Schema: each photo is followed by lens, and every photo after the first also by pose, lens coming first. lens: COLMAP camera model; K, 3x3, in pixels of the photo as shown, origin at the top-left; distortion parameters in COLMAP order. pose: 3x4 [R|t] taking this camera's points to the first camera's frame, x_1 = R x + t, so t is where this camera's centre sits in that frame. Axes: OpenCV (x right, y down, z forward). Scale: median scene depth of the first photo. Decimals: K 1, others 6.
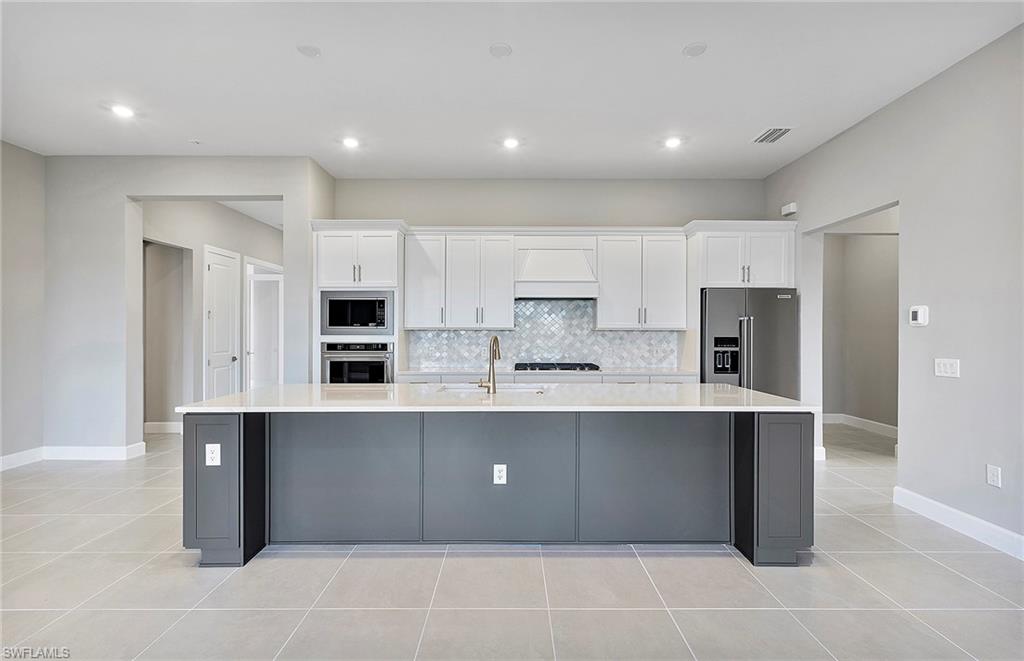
lens RADIAL K [[465.4, 0, 511.6], [0, 465.4, 330.4], [0, 0, 1]] dist [-0.019928, 0.000129]
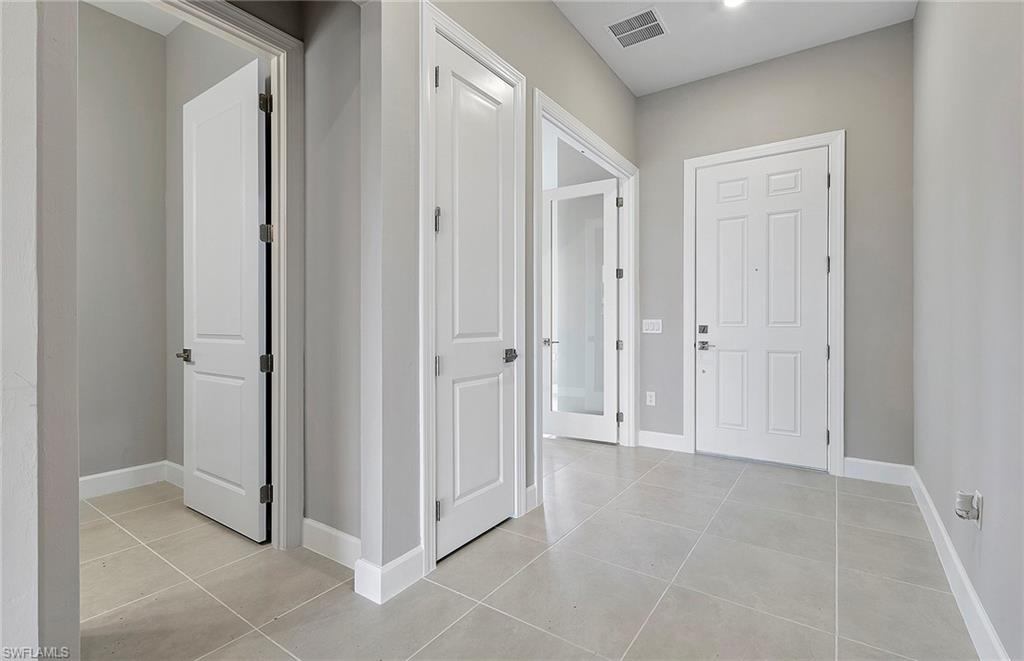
lens RADIAL K [[465.4, 0, 511.4], [0, 465.4, 327.0], [0, 0, 1]] dist [-0.019928, 0.000129]
pose [[0.821241, 0.003377, -0.570571, -0.391234], [0.000281, 0.999980, 0.006323, 0.037109], [0.570581, -0.005353, 0.821224, 0.700702]]
